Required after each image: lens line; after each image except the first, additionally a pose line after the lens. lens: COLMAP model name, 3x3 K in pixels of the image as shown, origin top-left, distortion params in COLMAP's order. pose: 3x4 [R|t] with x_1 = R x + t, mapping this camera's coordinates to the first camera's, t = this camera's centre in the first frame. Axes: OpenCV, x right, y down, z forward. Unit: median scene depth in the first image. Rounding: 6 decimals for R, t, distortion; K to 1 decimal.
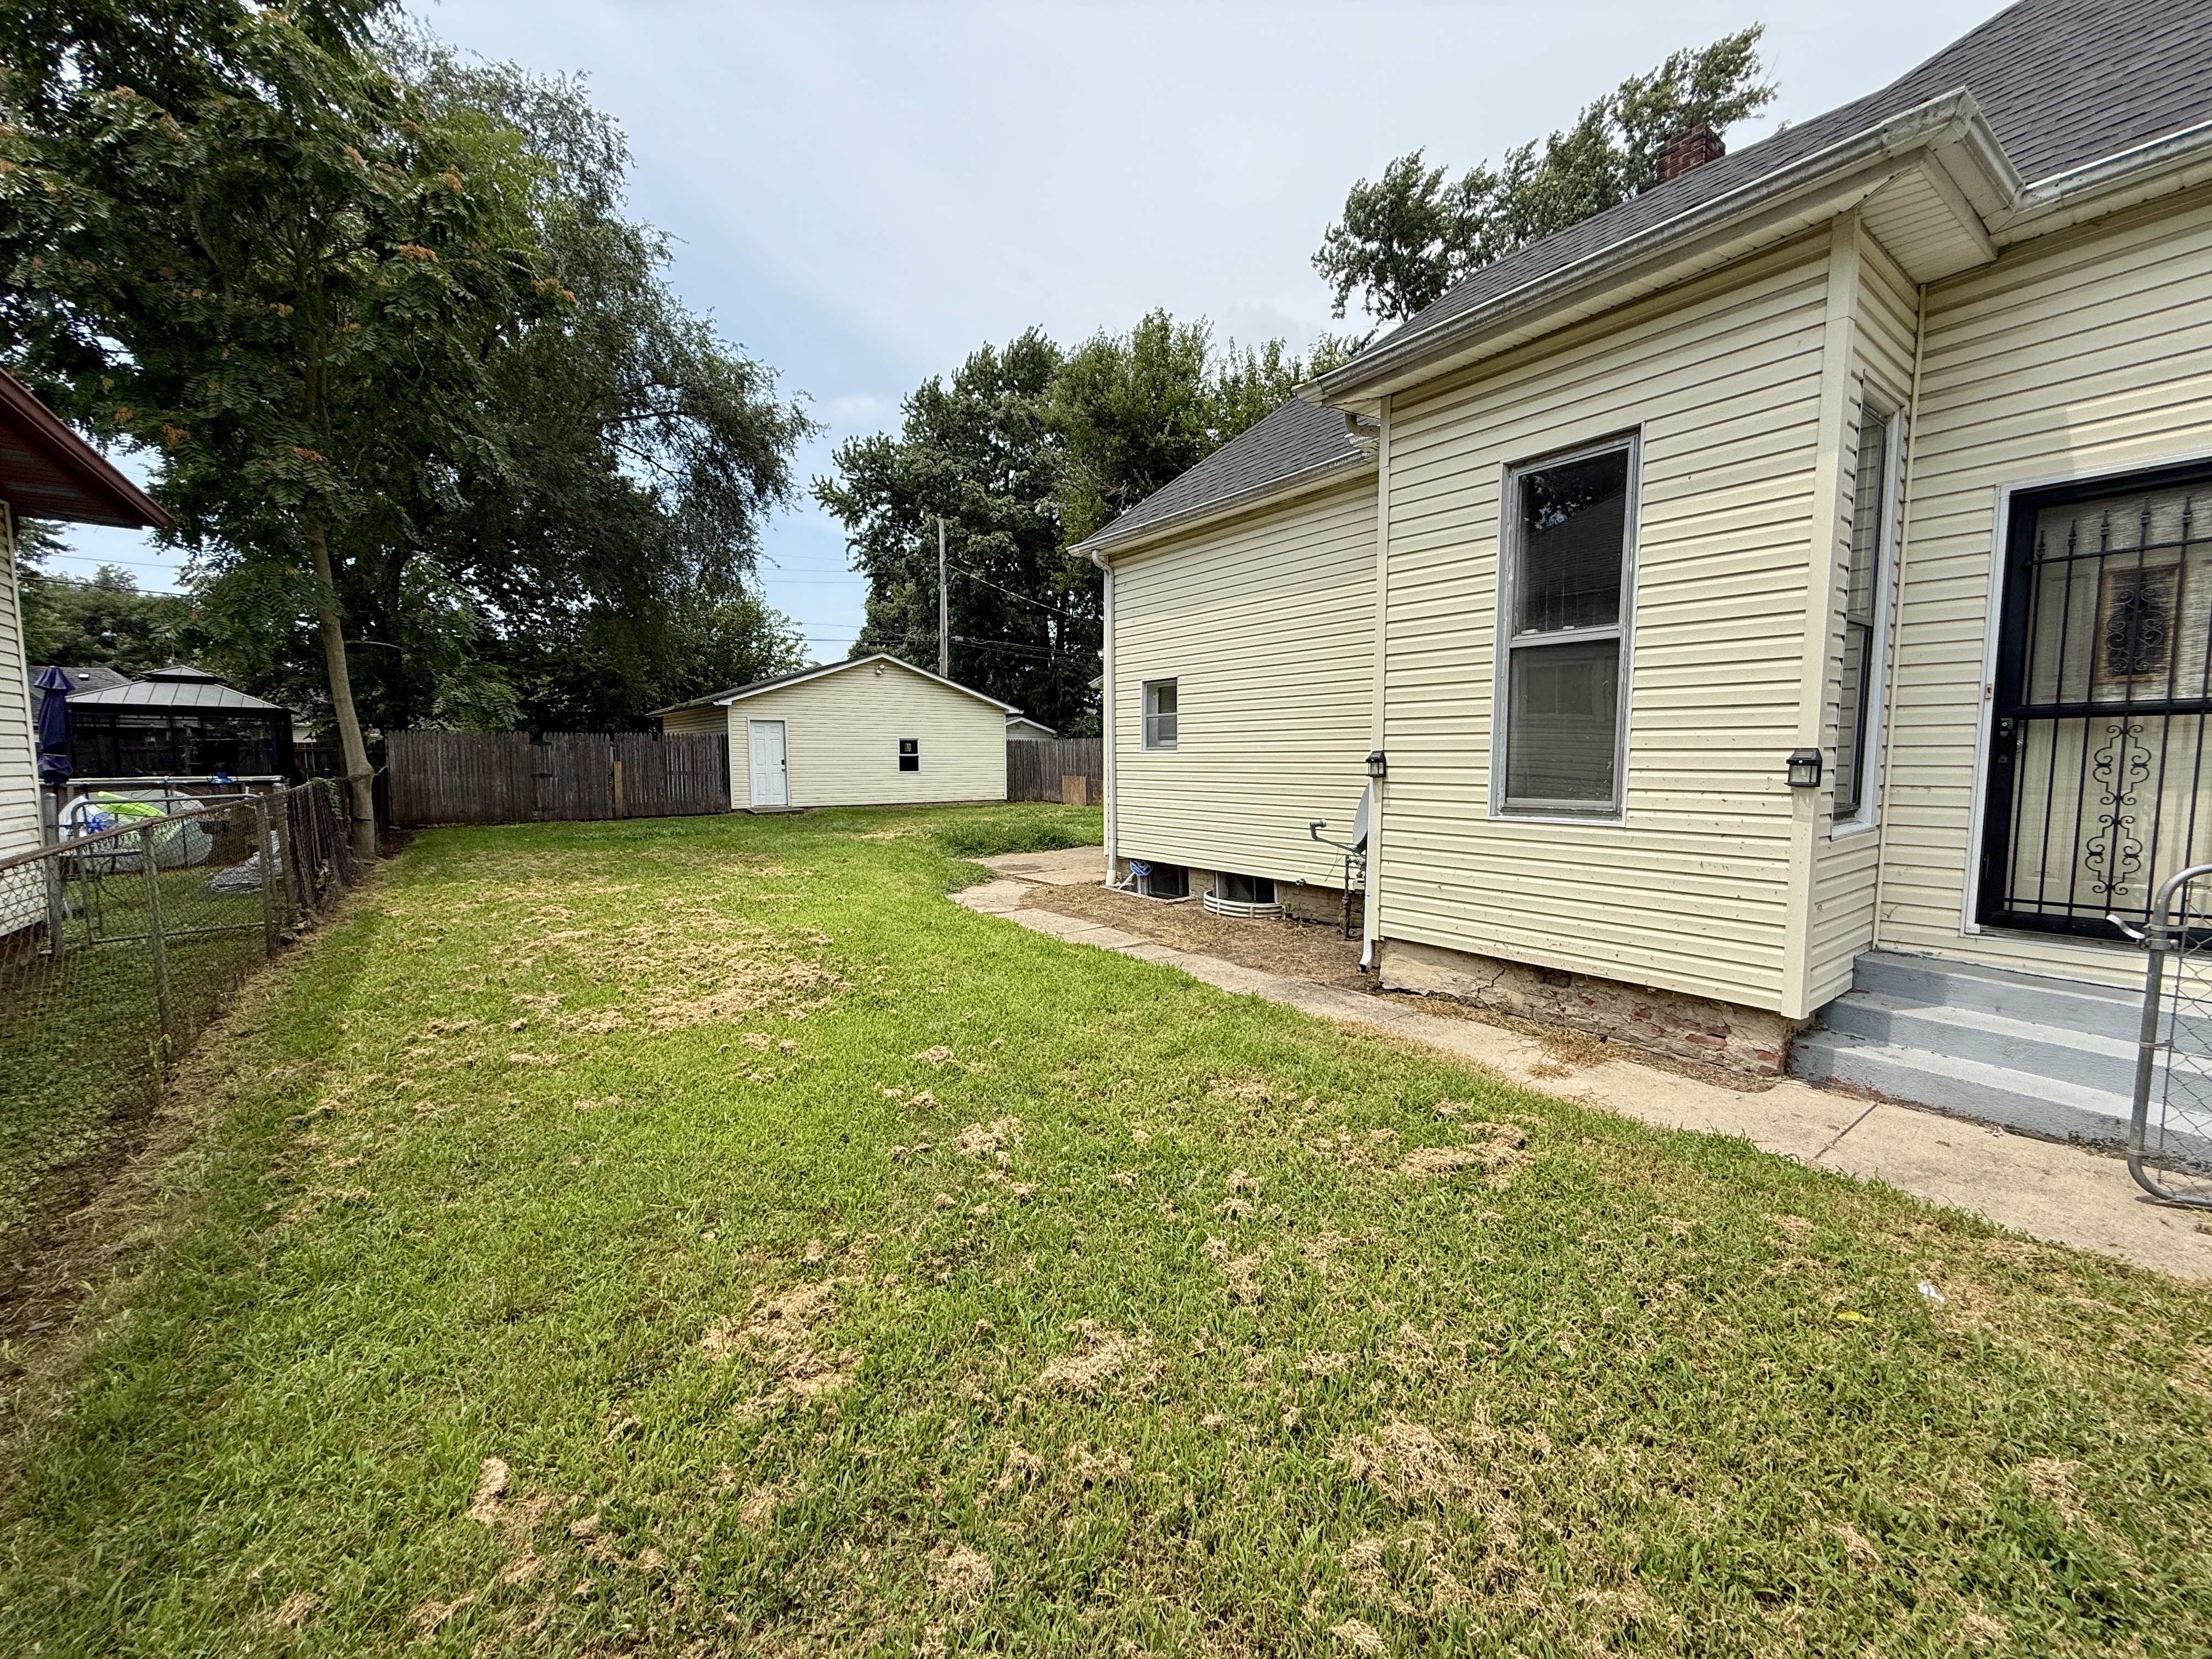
lens RADIAL K [[881.6, 0, 1113.1], [0, 881.6, 821.6], [0, 0, 1]] dist [0.001171, -0.000095]
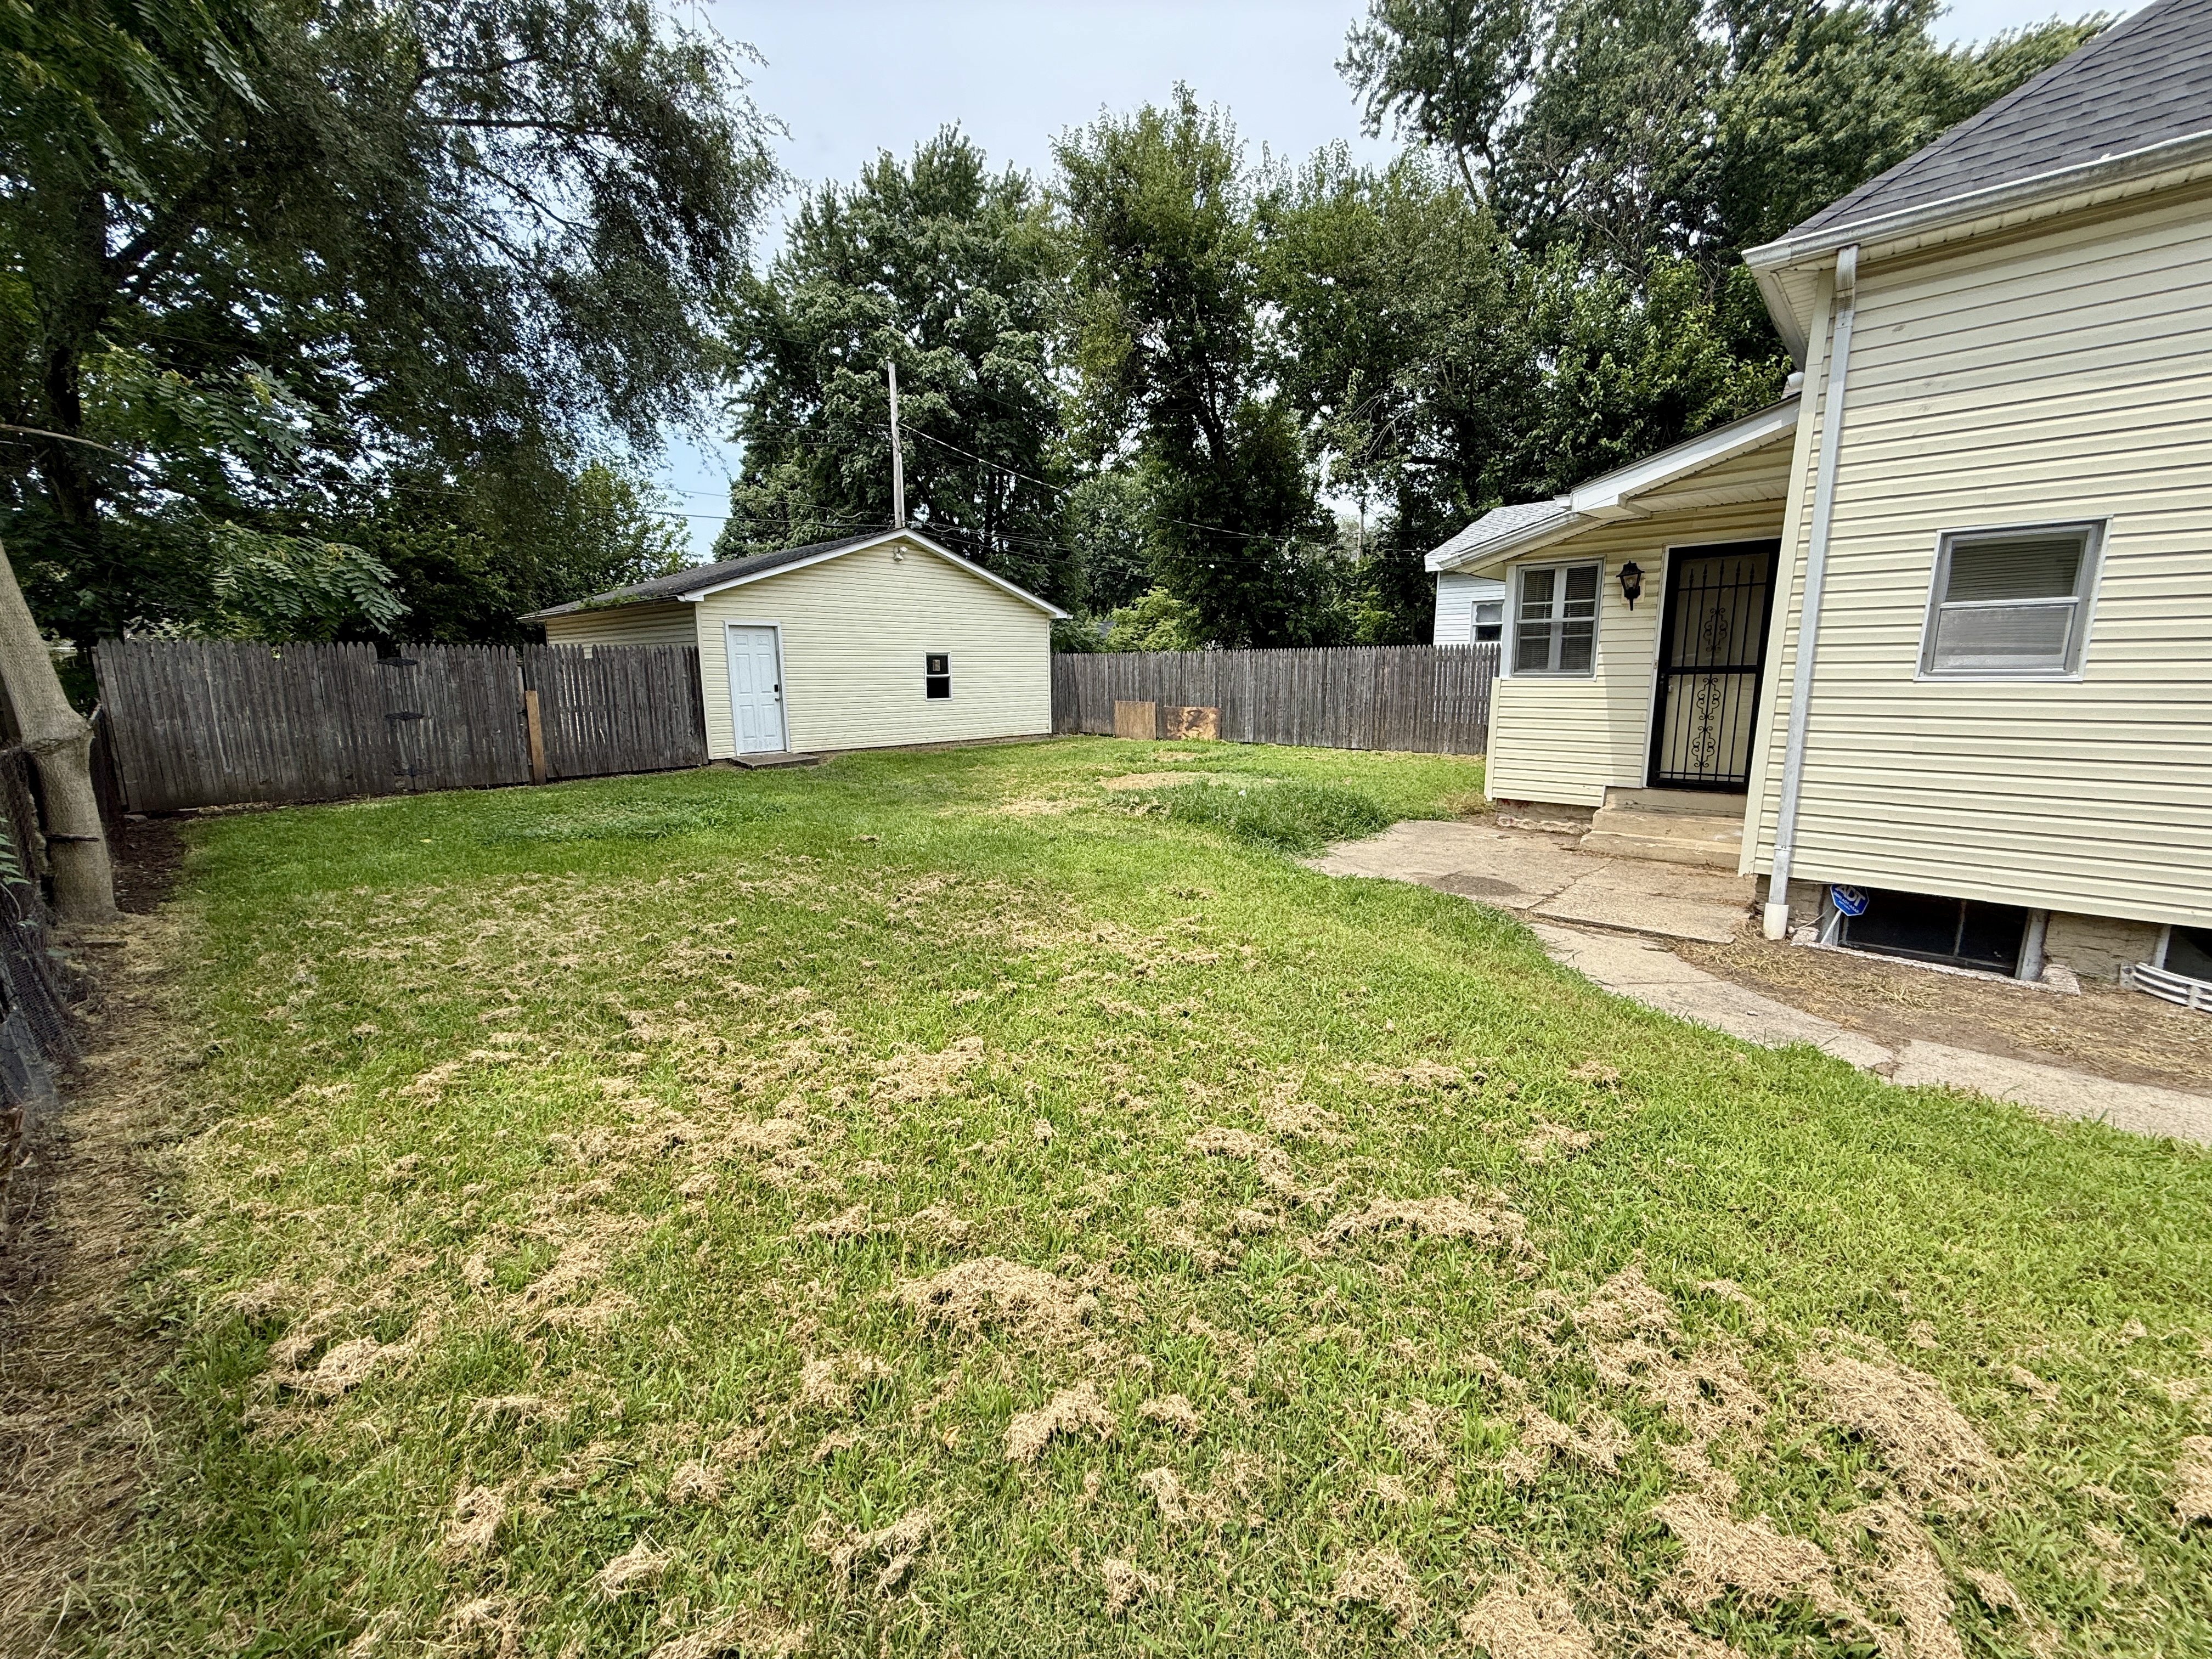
lens RADIAL K [[881.6, 0, 1111.8], [0, 881.6, 824.3], [0, 0, 1]] dist [0.001171, -0.000095]
pose [[0.984528, -0.034394, 0.171818, -0.218692], [0.017387, 0.994883, 0.099524, -0.023678], [-0.174362, -0.094996, 0.980089, 0.250963]]
